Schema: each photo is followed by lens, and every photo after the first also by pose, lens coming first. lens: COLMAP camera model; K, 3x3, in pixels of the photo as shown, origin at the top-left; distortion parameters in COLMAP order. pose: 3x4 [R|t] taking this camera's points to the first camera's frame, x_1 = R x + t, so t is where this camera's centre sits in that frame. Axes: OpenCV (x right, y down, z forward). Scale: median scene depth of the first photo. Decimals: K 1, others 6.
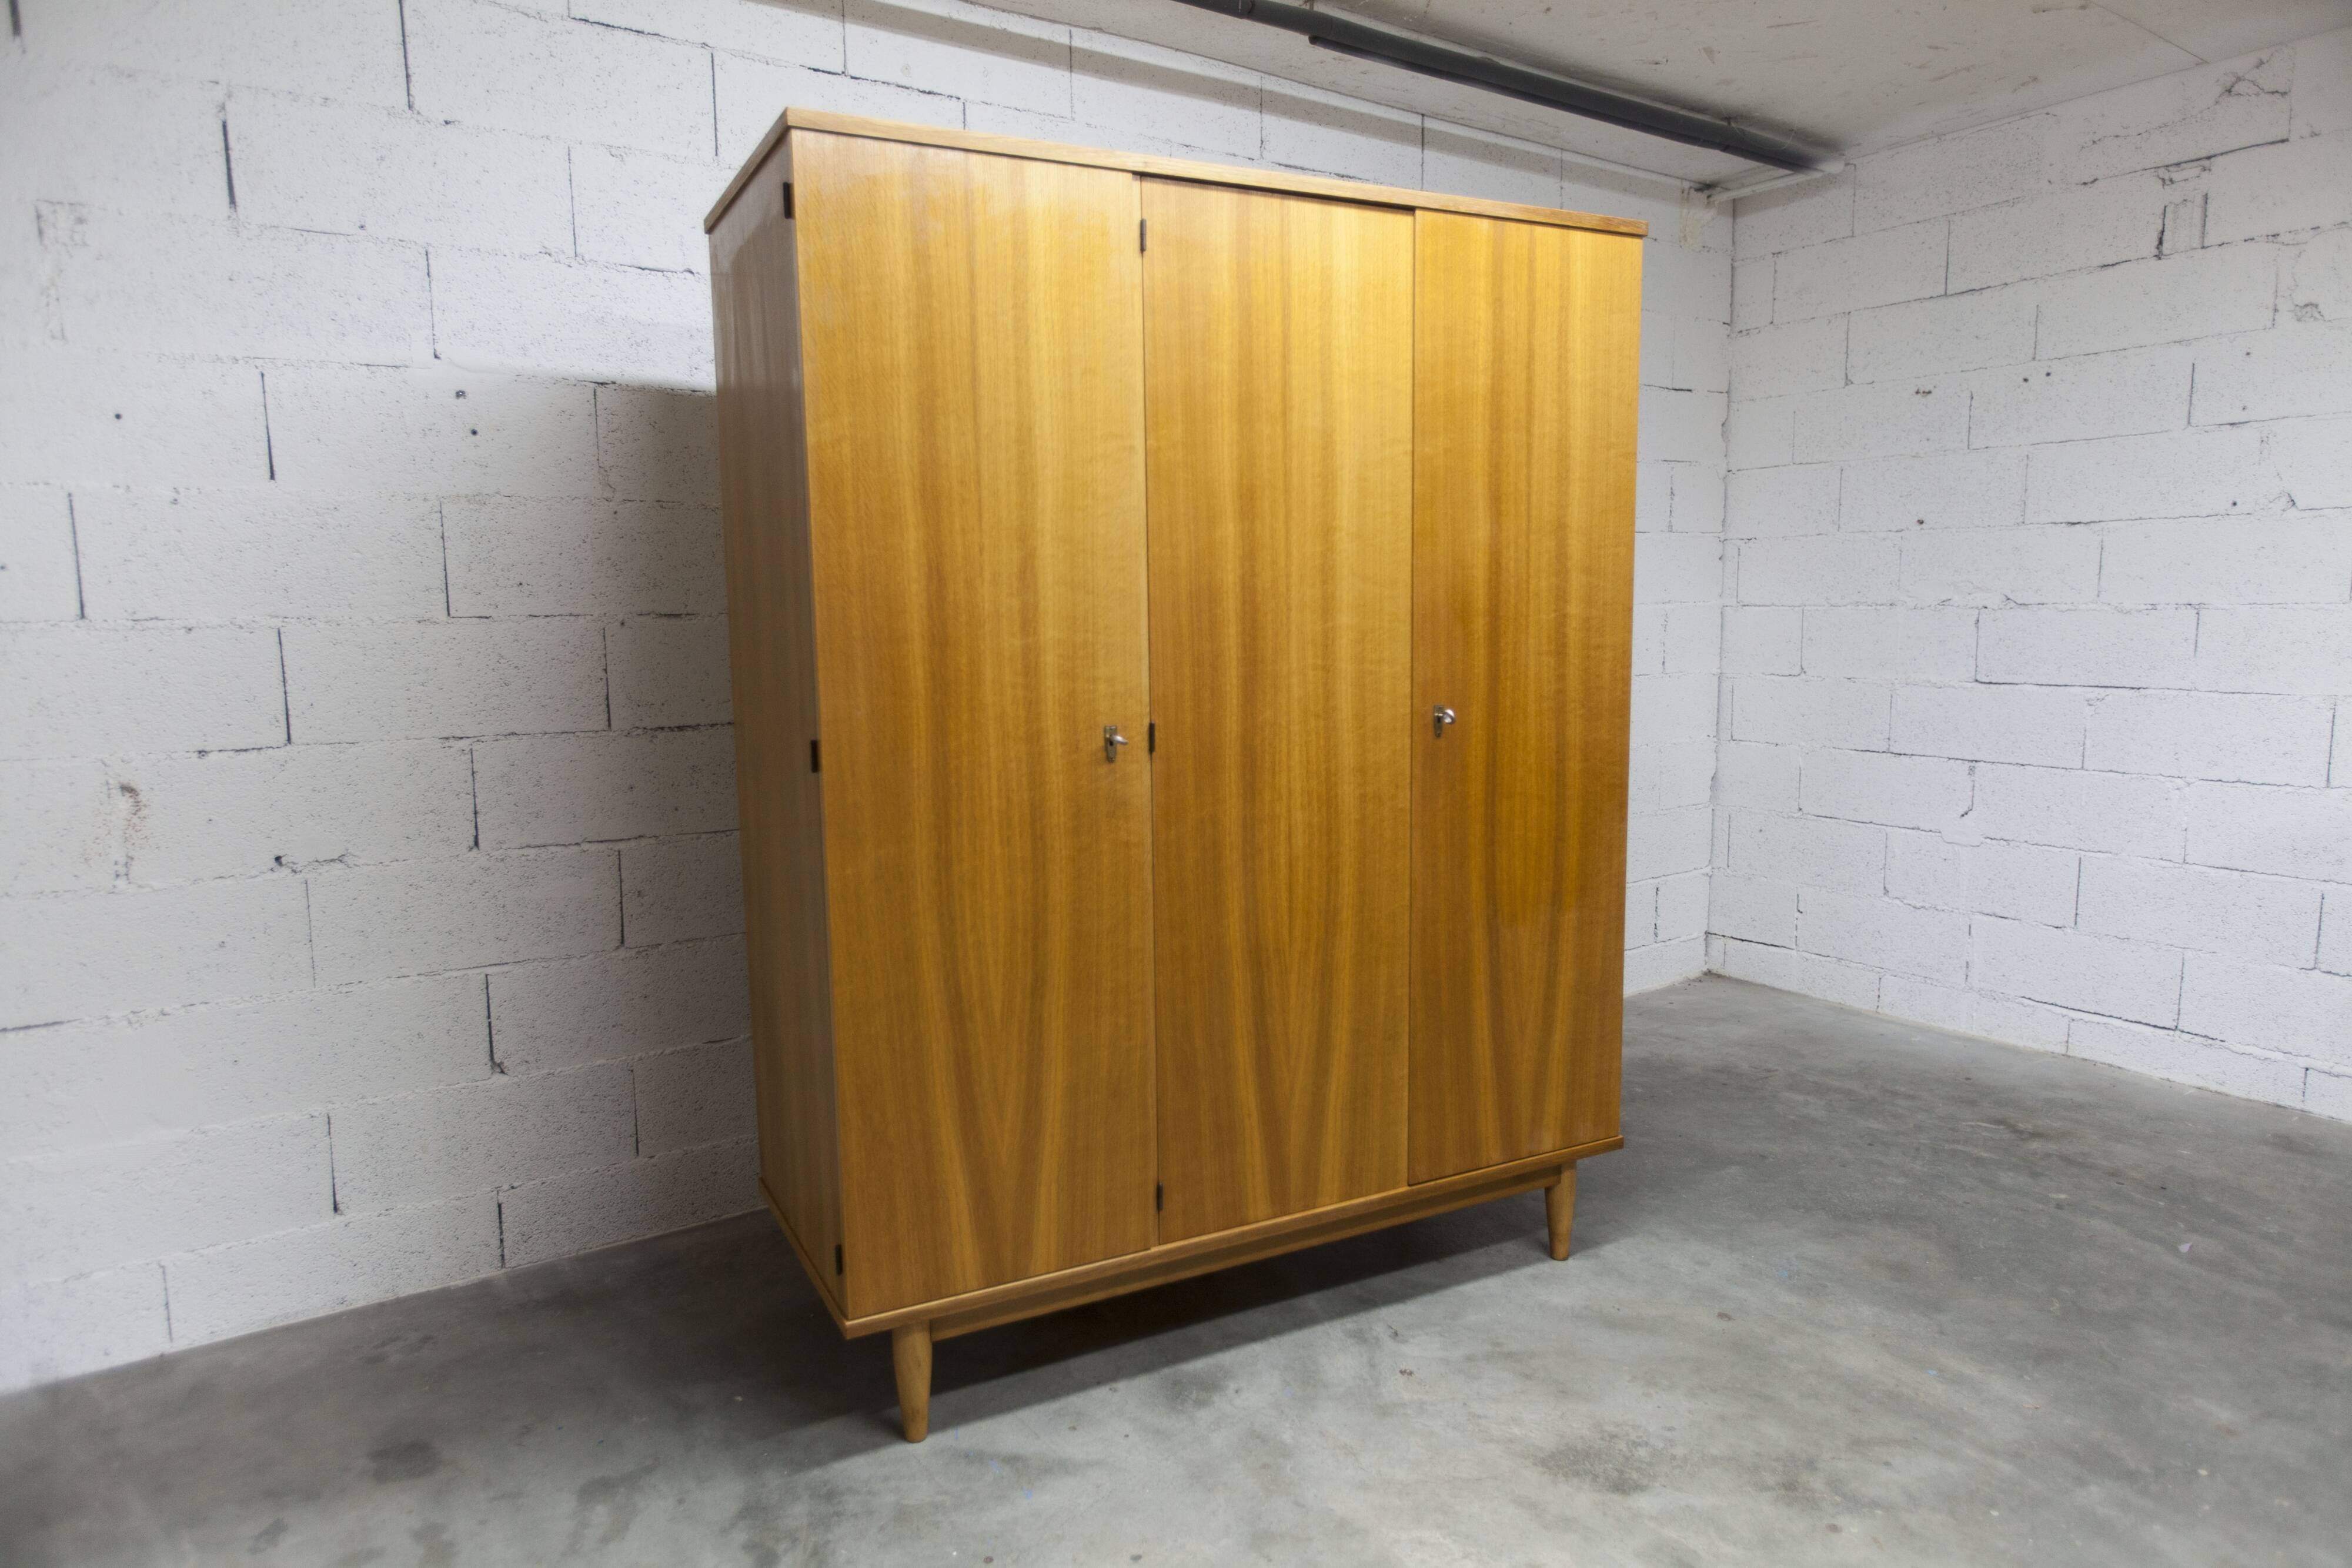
lens RADIAL K [[1502.6, 0, 1137.1], [0, 1502.6, 792.6], [0, 0, 1]] dist [0.010273, 0.000387]
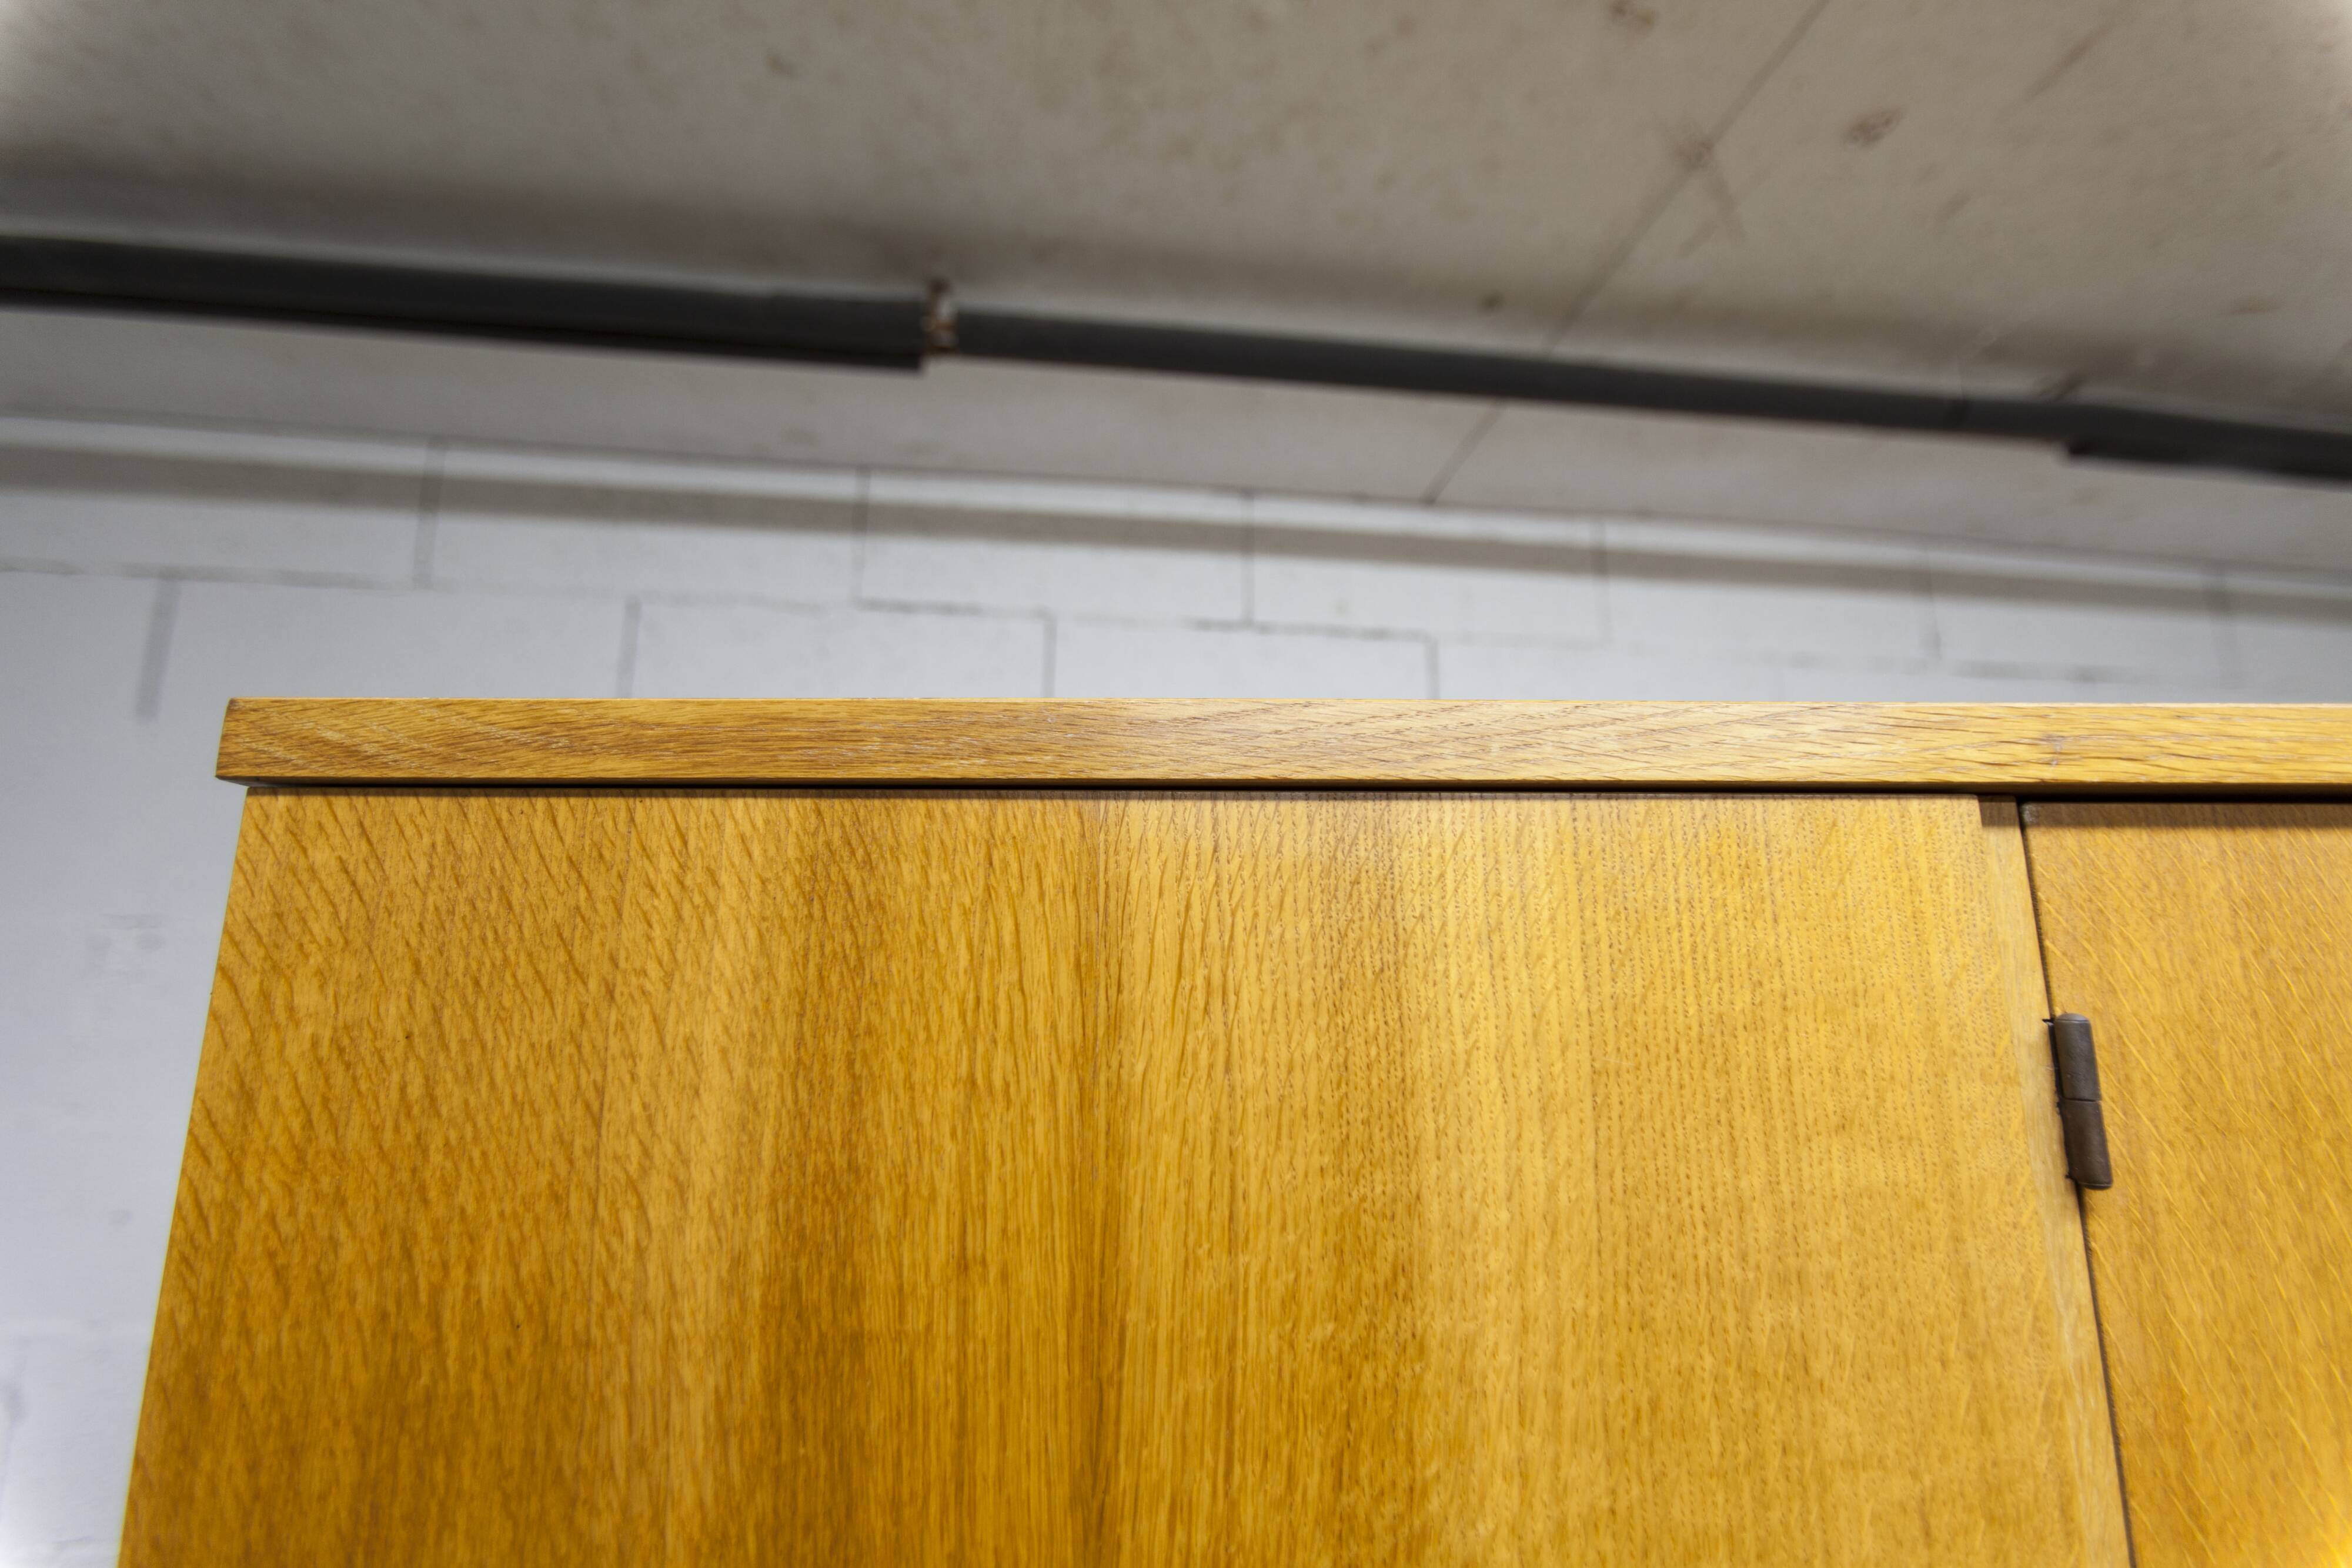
lens RADIAL K [[1043.3, 0, 1165.8], [0, 1043.3, 780.2], [0, 0, 1]] dist [-0.003564, -0.000494]
pose [[0.899708, -0.074777, -0.430040, -0.034582], [-0.067145, 0.949781, -0.305627, -0.317061], [0.431298, 0.303850, 0.849504, 0.727089]]
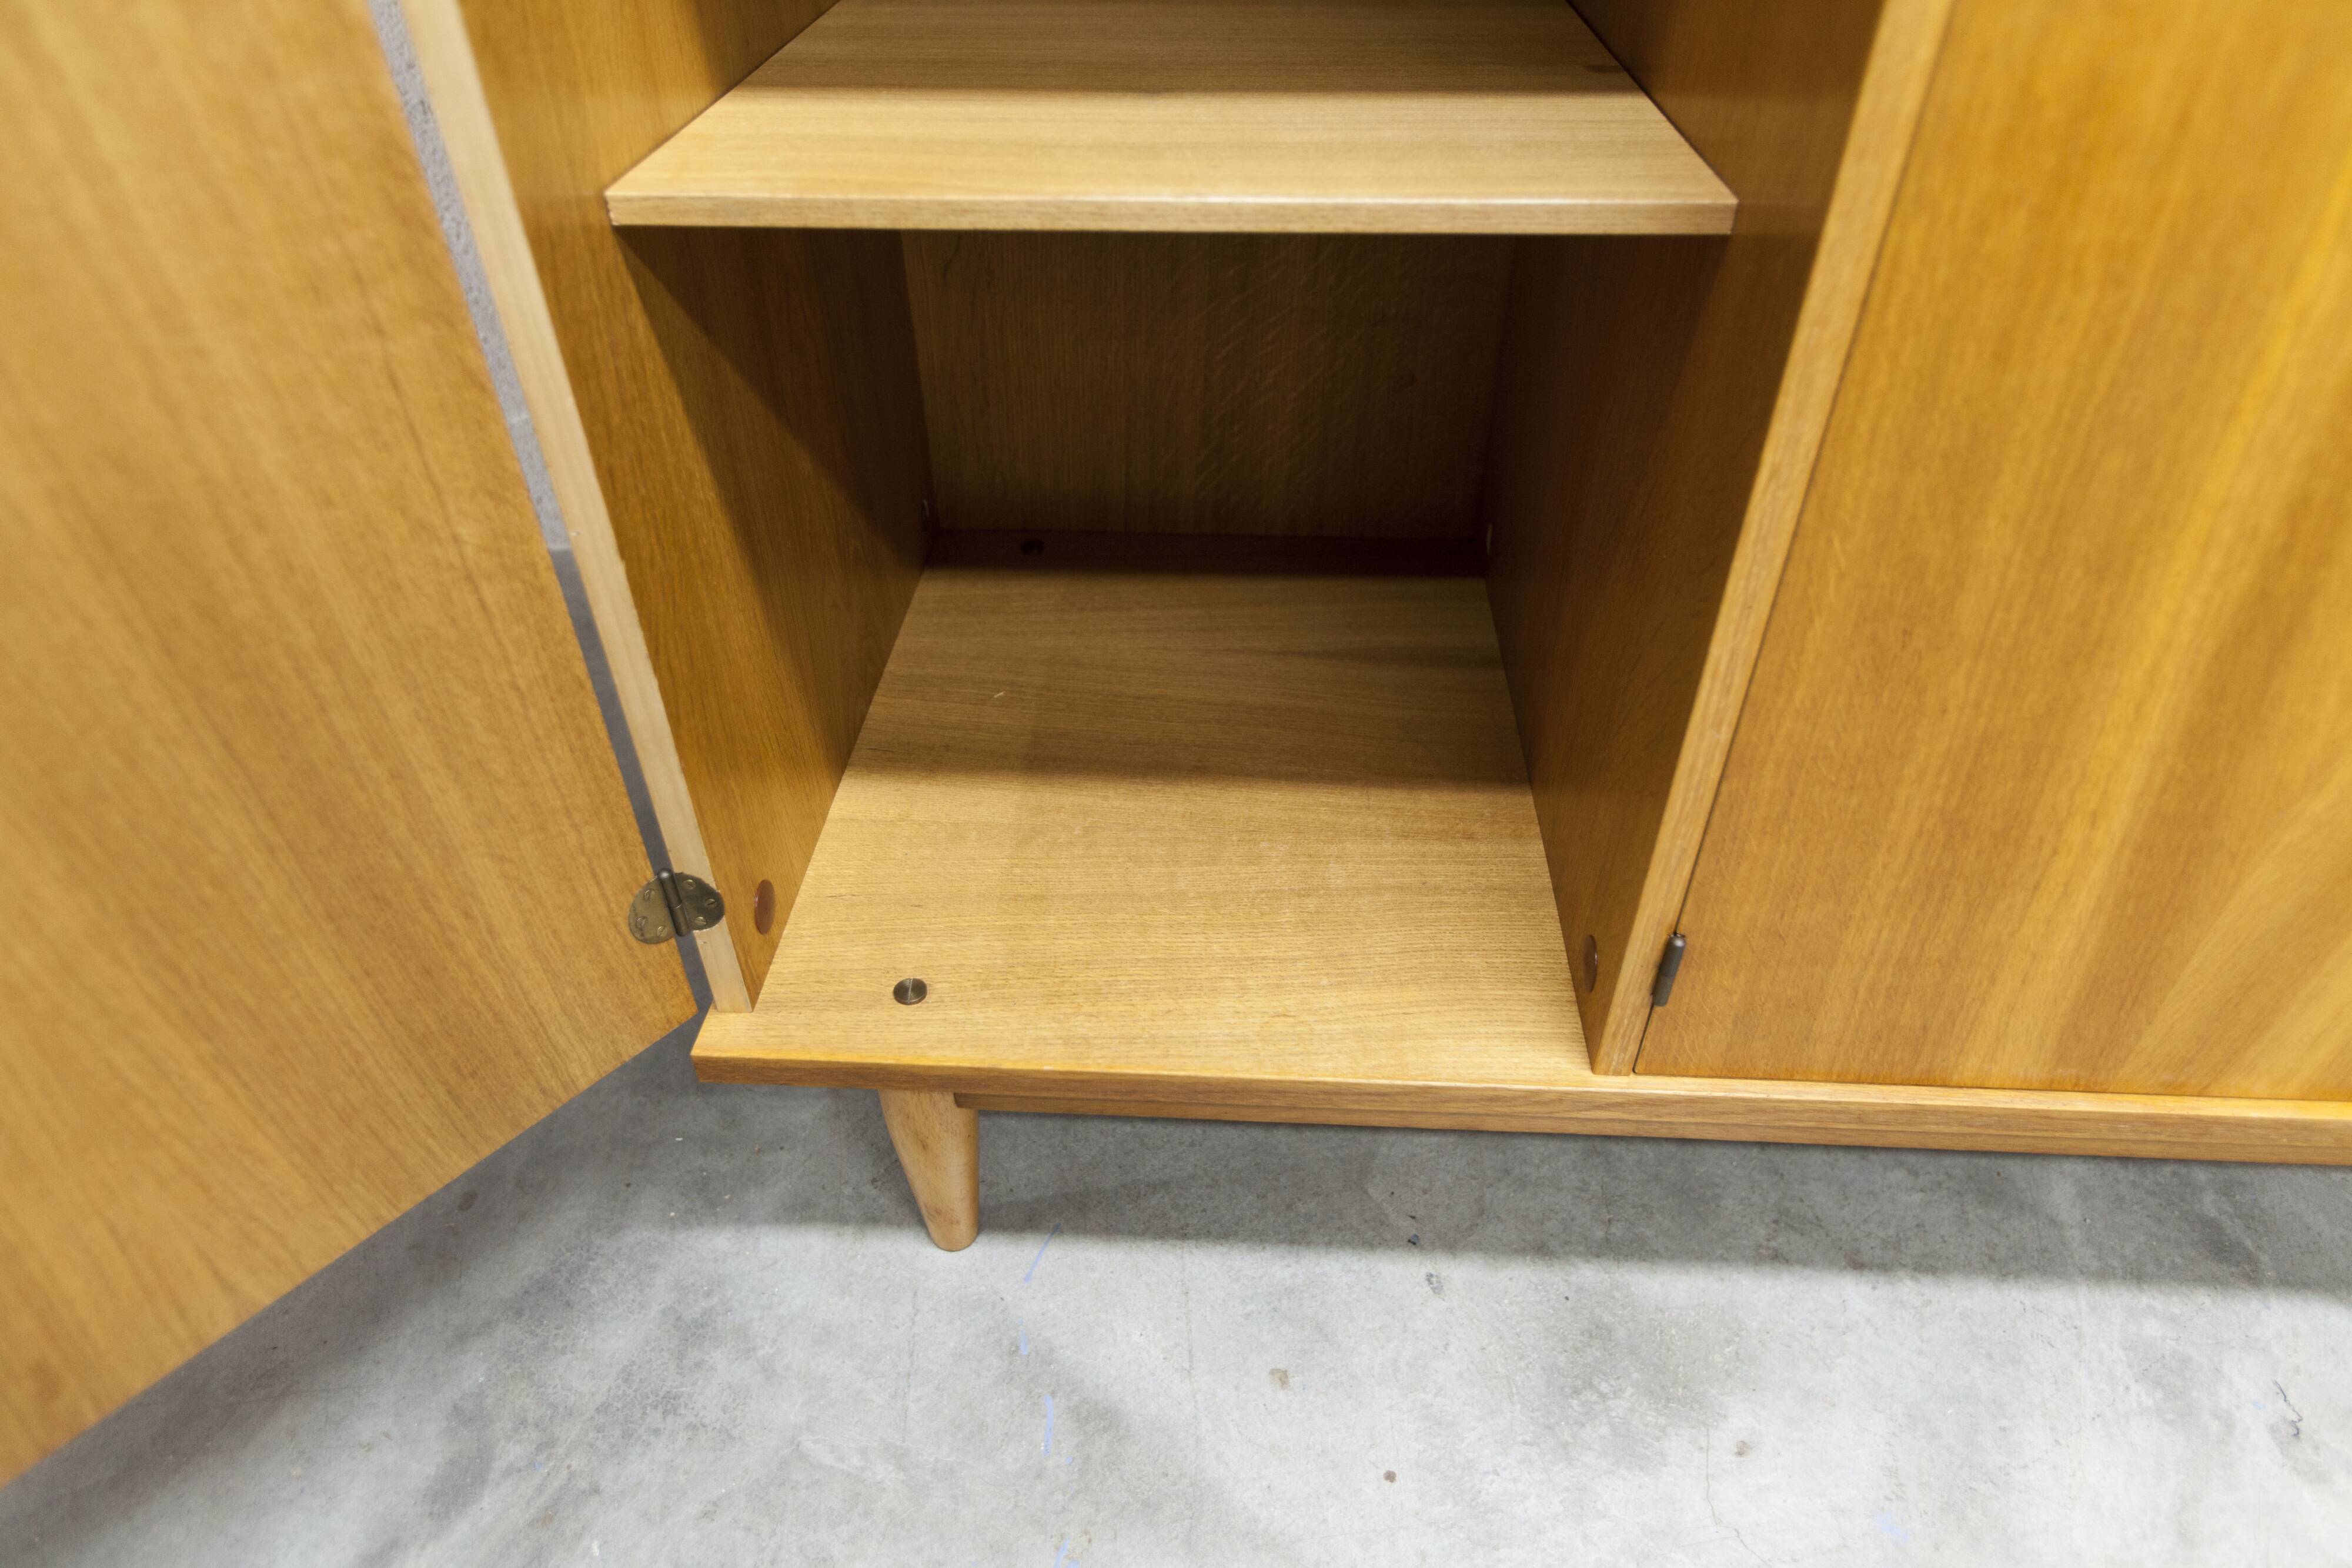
lens RADIAL K [[1413.3, 0, 1180.5], [0, 1413.3, 820.0], [0, 0, 1]] dist [0.008809, -0.000463]
pose [[0.870897, 0.321489, -0.371730, 0.024762], [-0.076161, 0.835517, 0.544161, 0.085076], [0.485528, -0.445597, 0.752135, 0.706643]]
